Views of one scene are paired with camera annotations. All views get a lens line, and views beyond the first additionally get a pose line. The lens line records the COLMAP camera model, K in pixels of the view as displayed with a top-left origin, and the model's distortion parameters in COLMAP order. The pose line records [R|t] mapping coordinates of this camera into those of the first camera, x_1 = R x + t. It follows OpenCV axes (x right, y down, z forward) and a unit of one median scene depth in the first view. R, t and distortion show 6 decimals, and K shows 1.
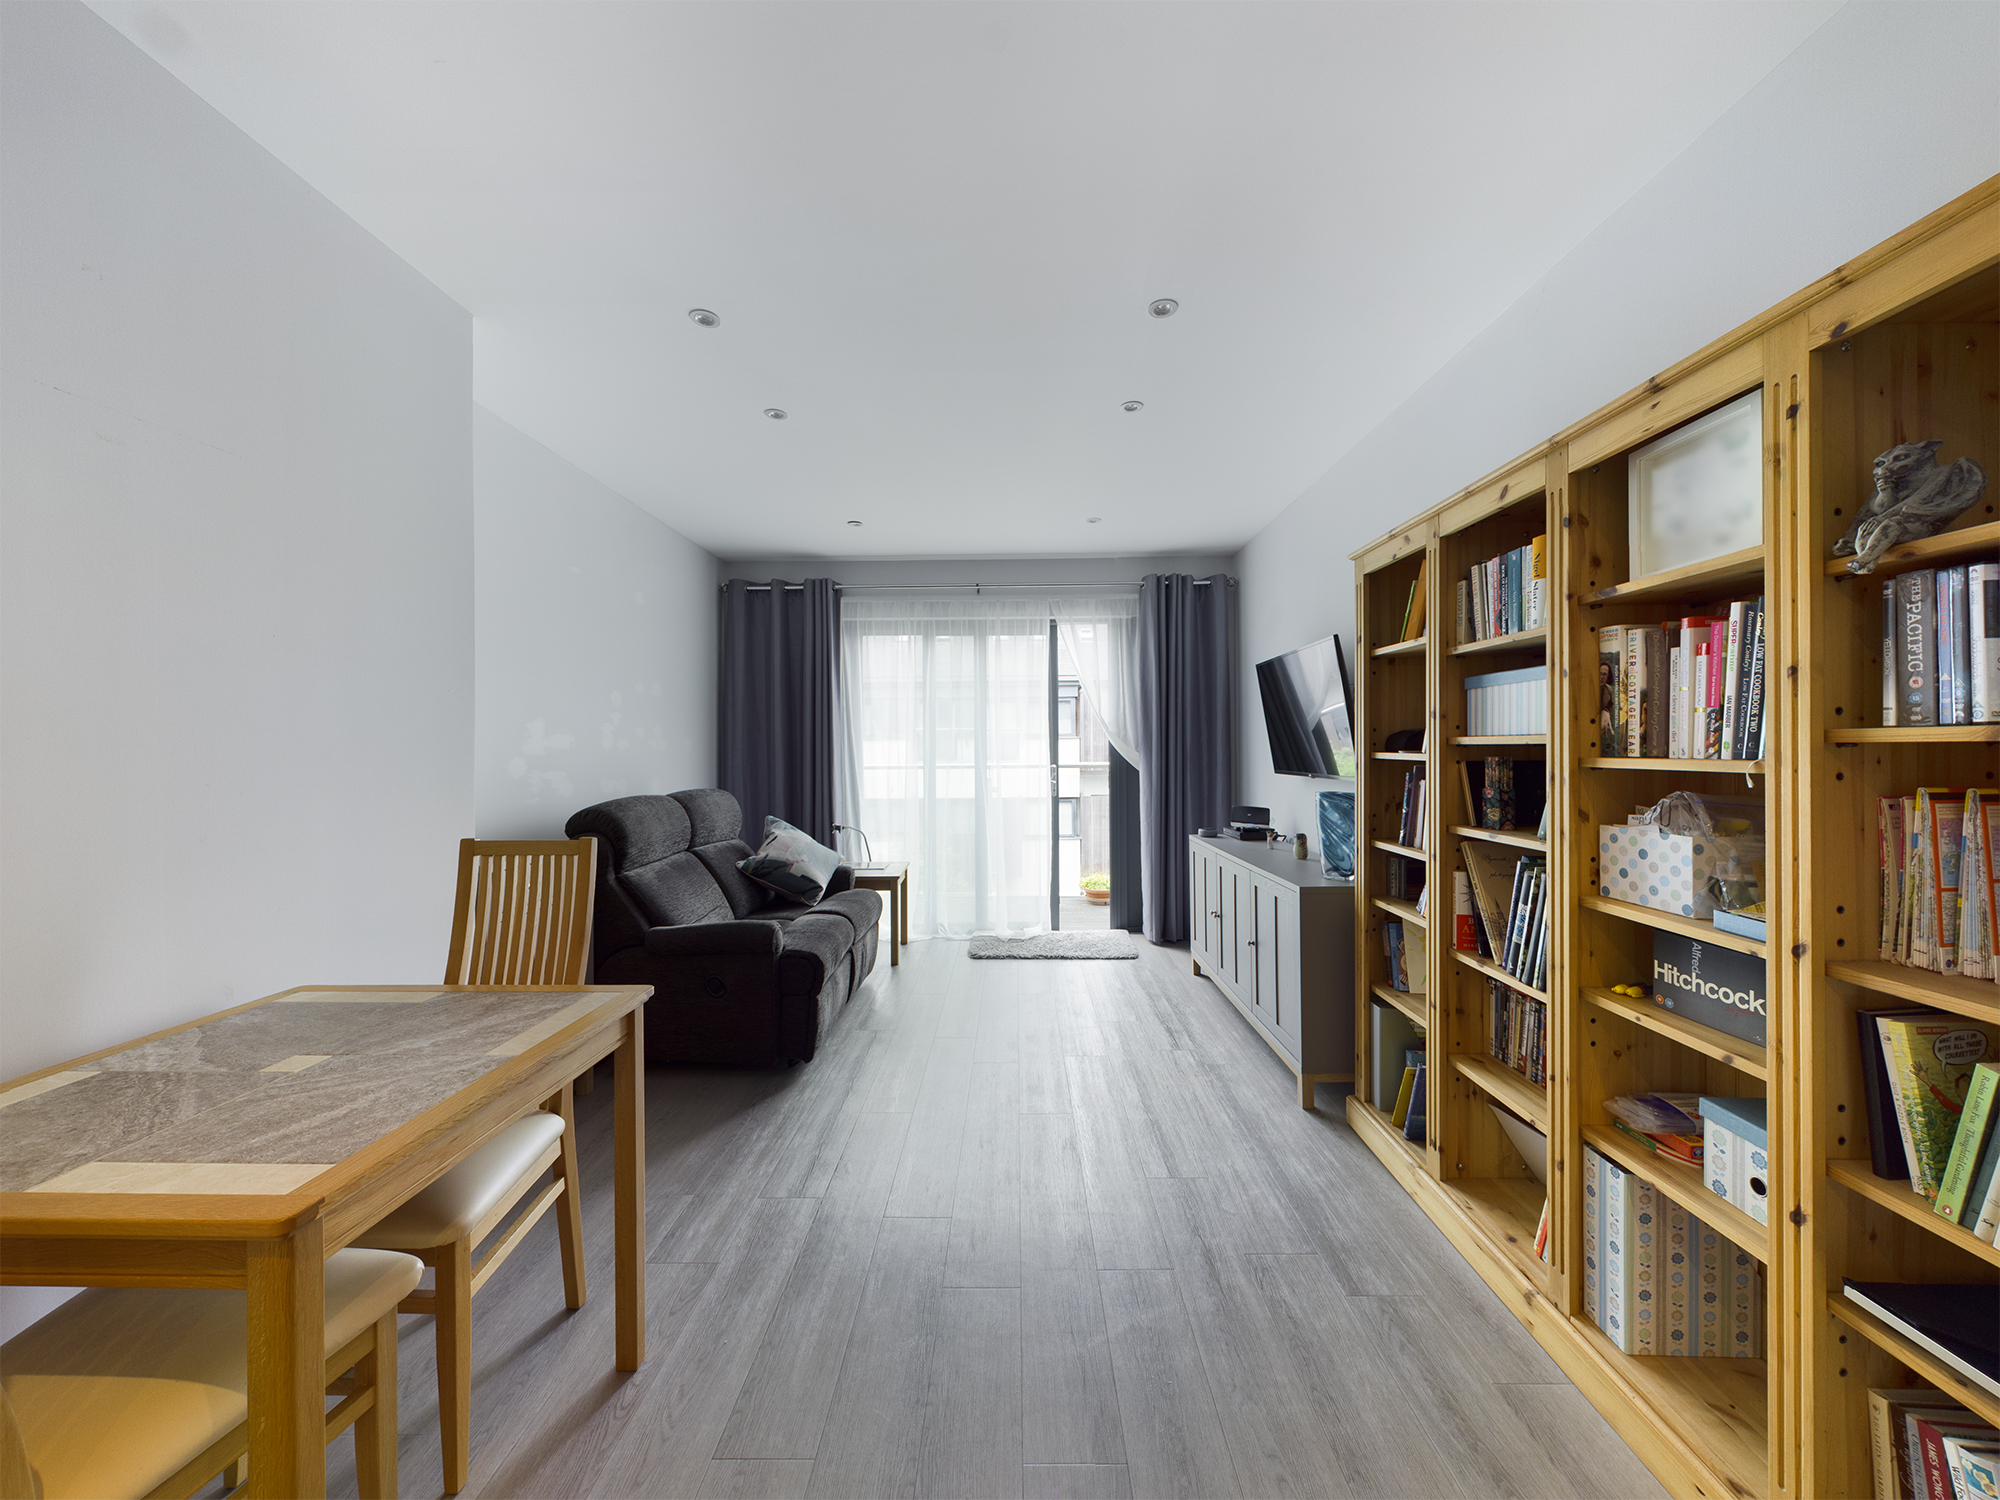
lens RADIAL K [[713.6, 0, 1000.0], [0, 713.6, 750.0], [0, 0, 1]] dist [0.000318, -0.000160]
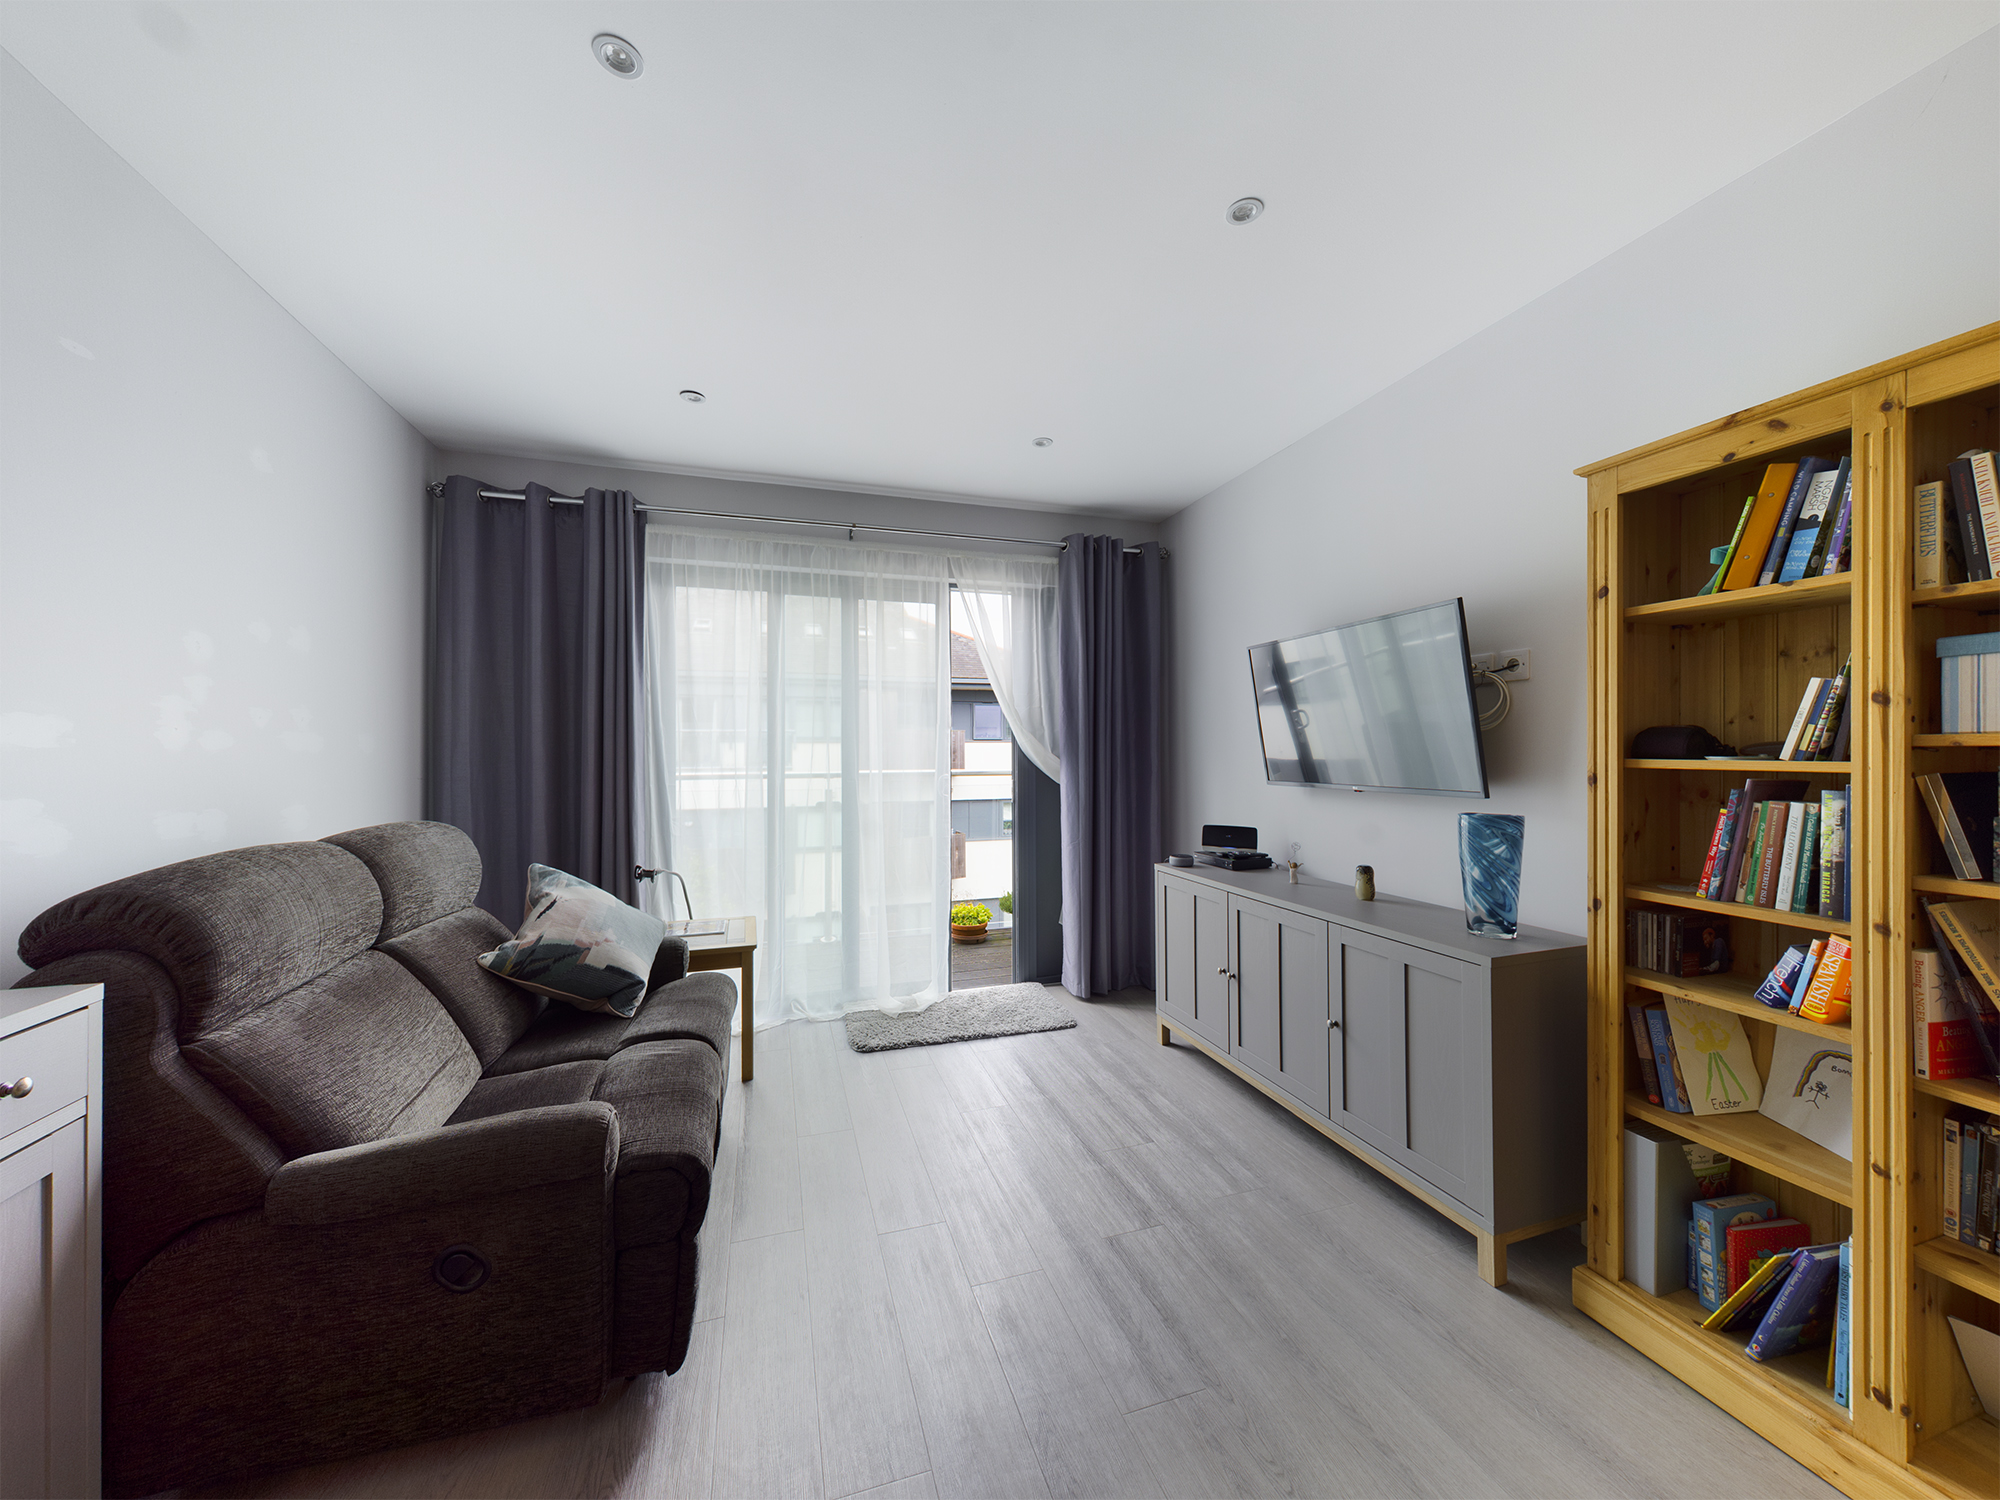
lens RADIAL K [[734.5, 0, 1000.0], [0, 734.5, 750.0], [0, 0, 1]] dist [0.002203, 0.000048]
pose [[0.950059, 0.004622, 0.312037, -0.145850], [-0.002393, 0.999969, -0.007527, 0.001210], [-0.312062, 0.006405, 0.950040, 0.294941]]
